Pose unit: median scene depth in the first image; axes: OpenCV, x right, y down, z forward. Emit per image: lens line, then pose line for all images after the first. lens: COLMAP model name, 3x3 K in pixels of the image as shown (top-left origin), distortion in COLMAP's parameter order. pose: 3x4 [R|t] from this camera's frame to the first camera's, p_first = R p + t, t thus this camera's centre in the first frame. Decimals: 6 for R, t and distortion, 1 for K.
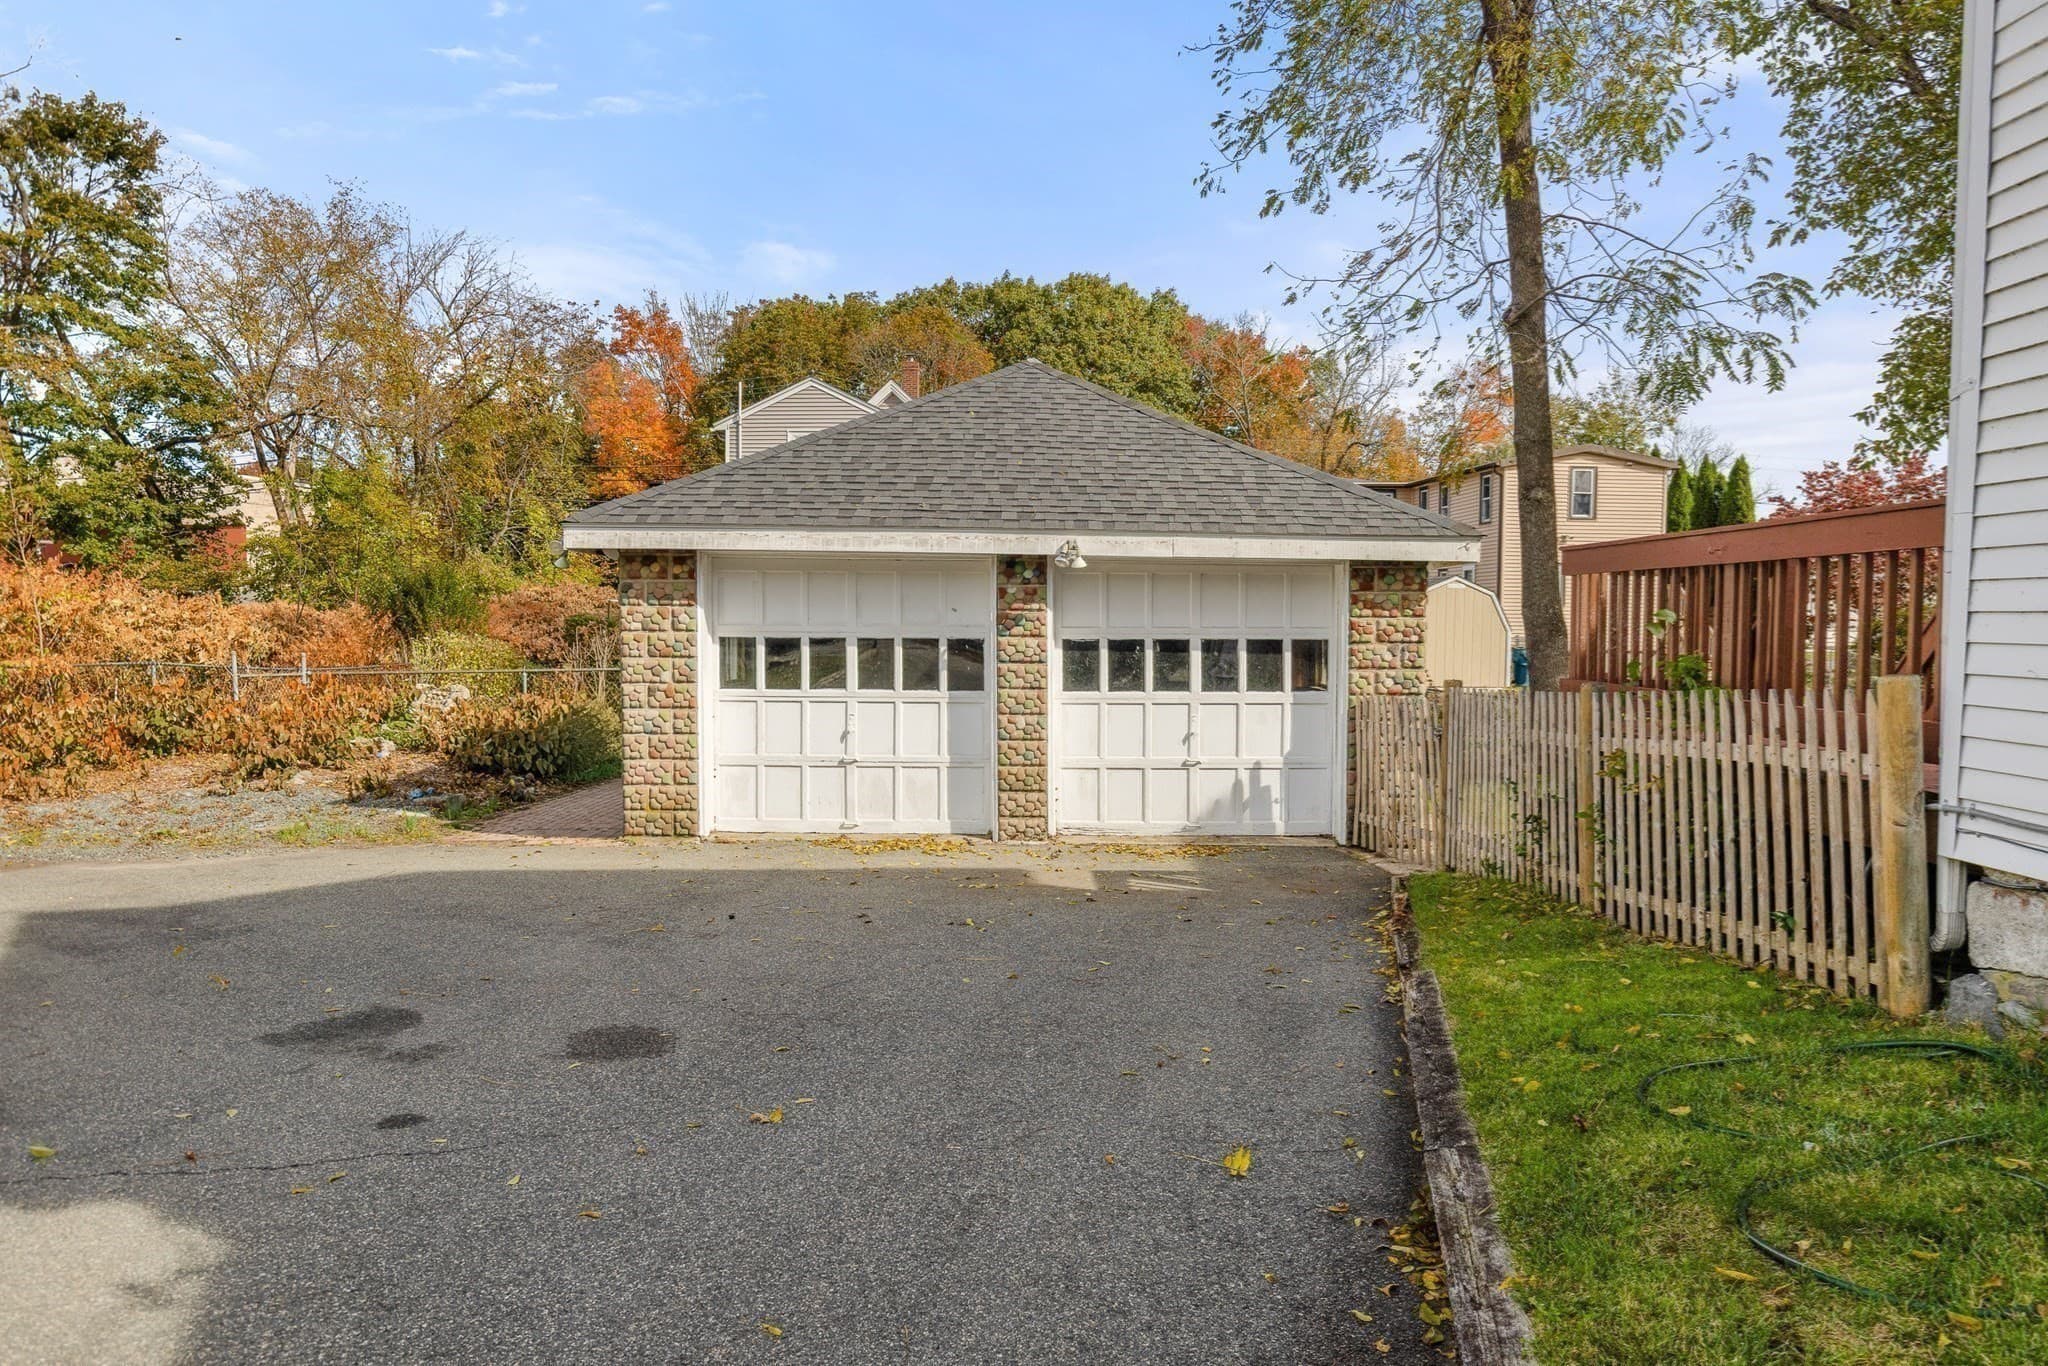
lens RADIAL K [[1373.6, 0, 1035.9], [0, 1373.6, 673.6], [0, 0, 1]] dist [-0.000138, -0.003468]
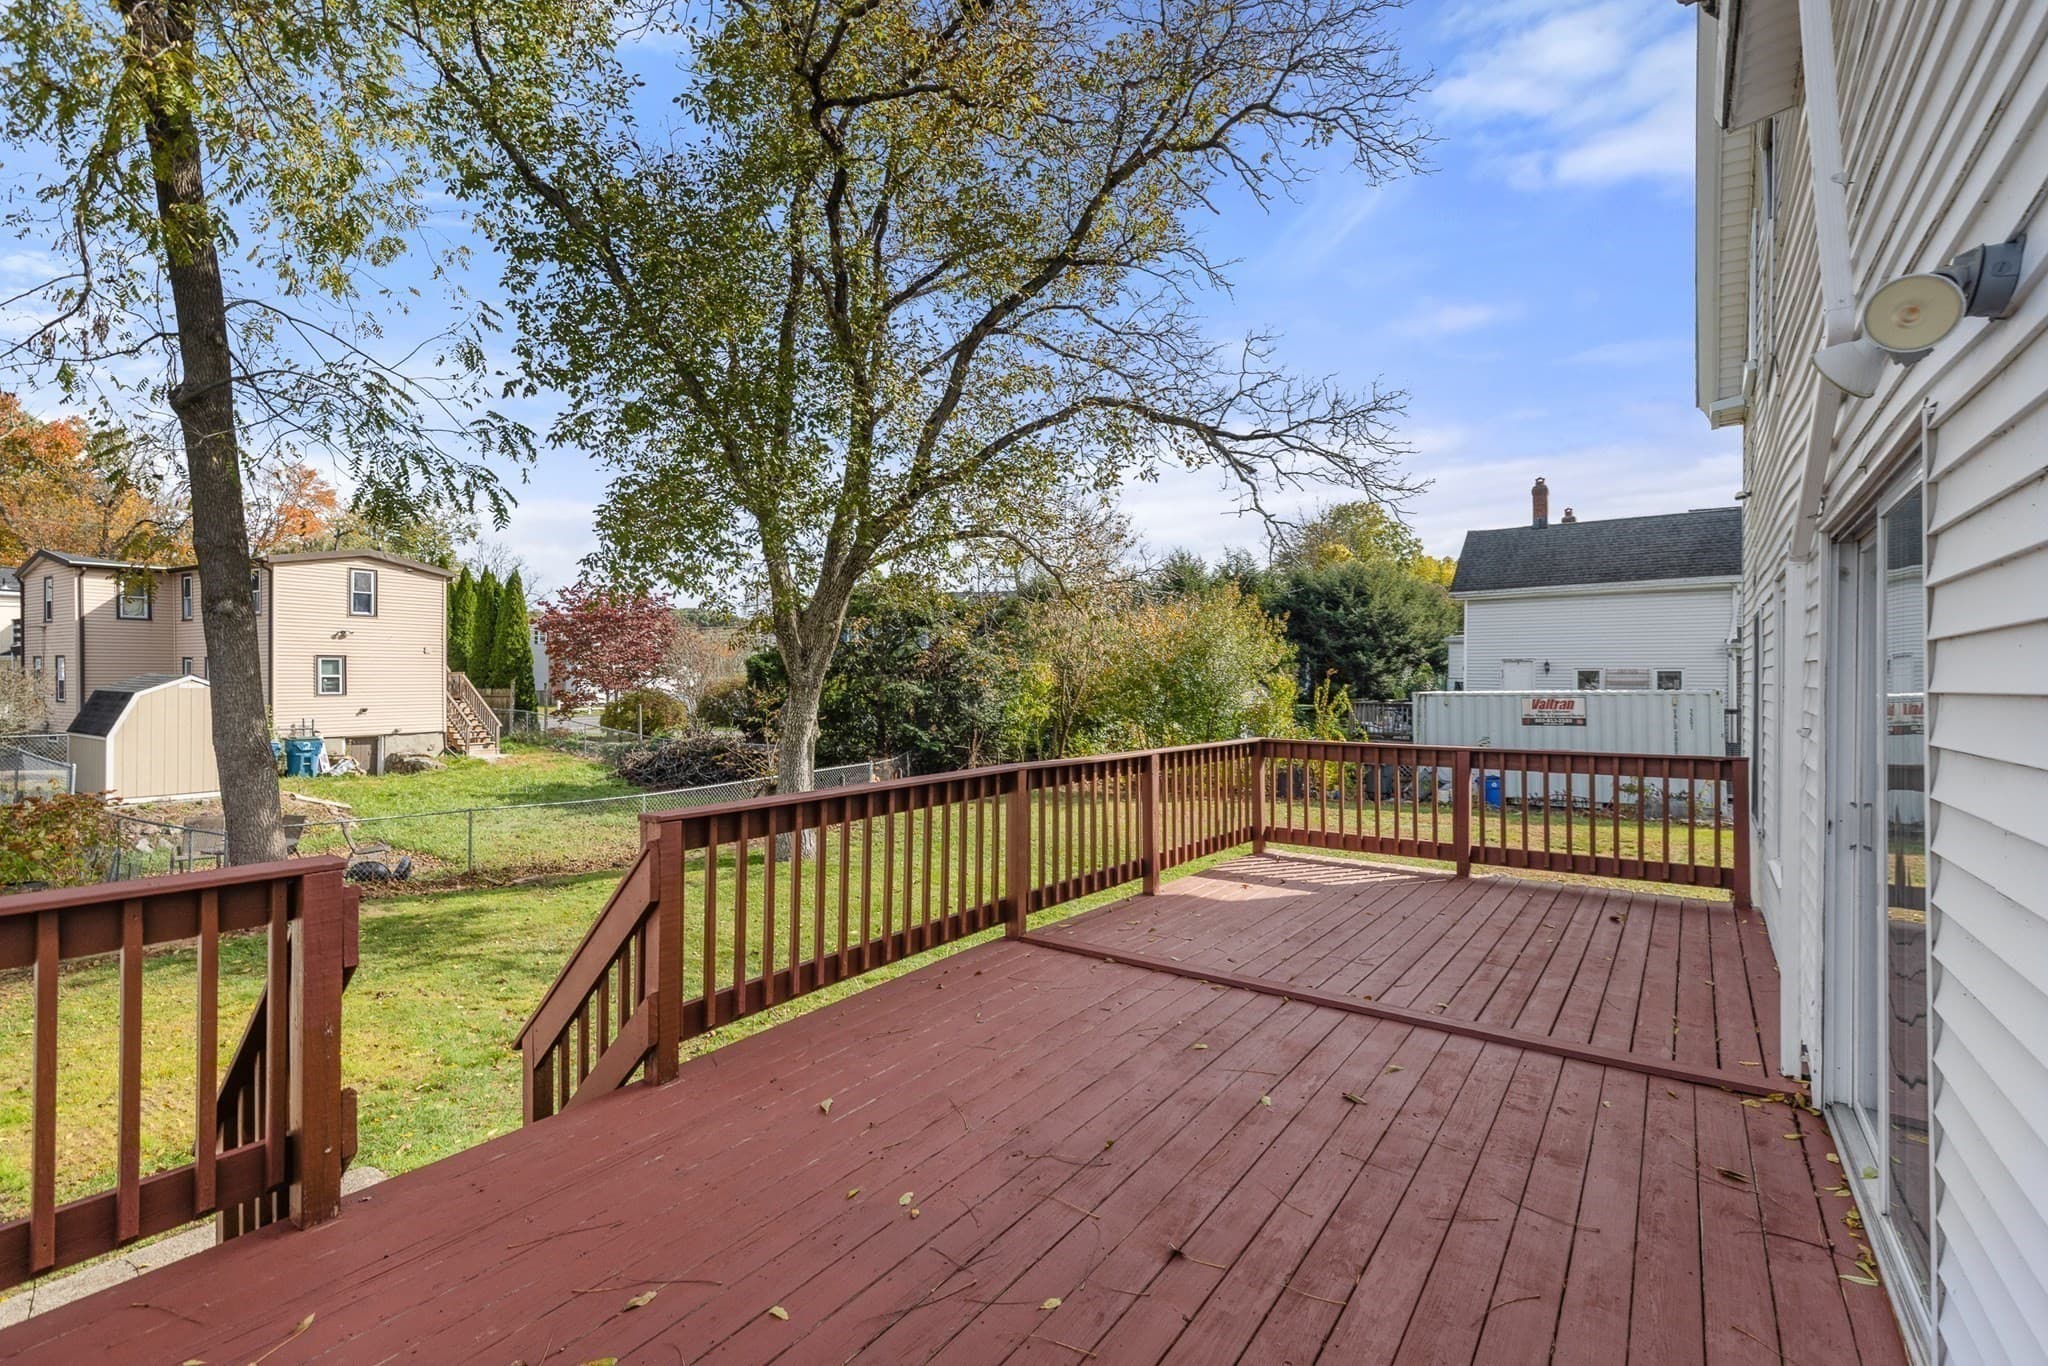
lens RADIAL K [[939.8, 0, 1040.0], [0, 939.8, 686.6], [0, 0, 1]] dist [0.003677, -0.001334]
pose [[0.570195, -0.018975, 0.821290, 0.179164], [0.041363, 0.999128, -0.005633, -0.061719], [-0.820467, 0.037183, 0.570483, 0.256173]]
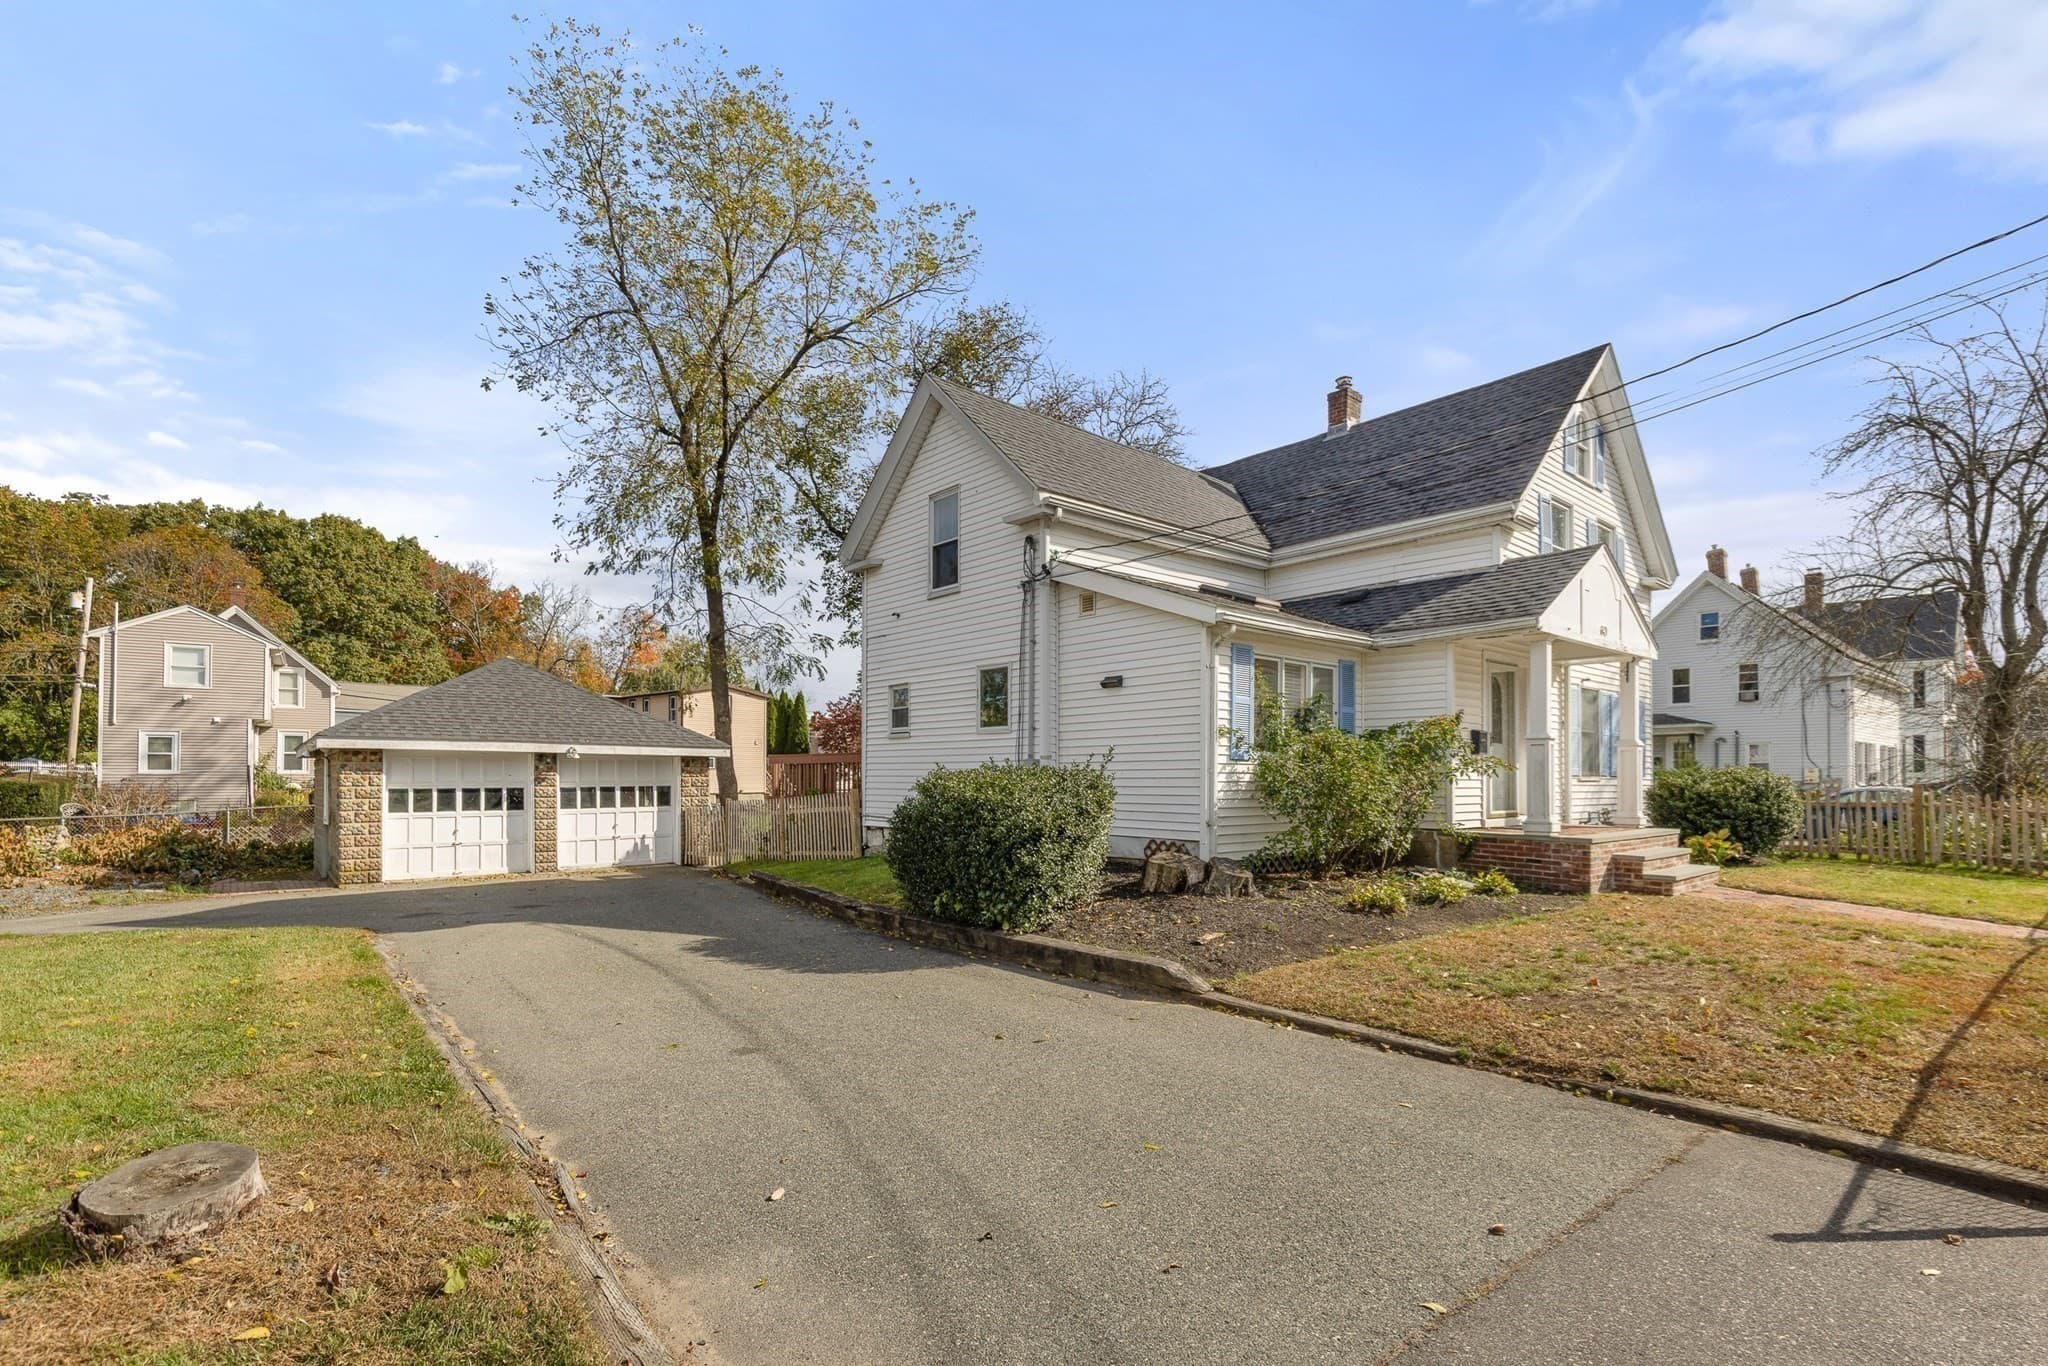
lens RADIAL K [[939.8, 0, 995.0], [0, 939.8, 771.7], [0, 0, 1]] dist [0.003677, -0.001334]
pose [[0.775472, -0.003802, 0.631371, -0.272601], [0.031802, 0.998948, -0.033045, 0.016494], [-0.630581, 0.045704, 0.774776, -0.475572]]
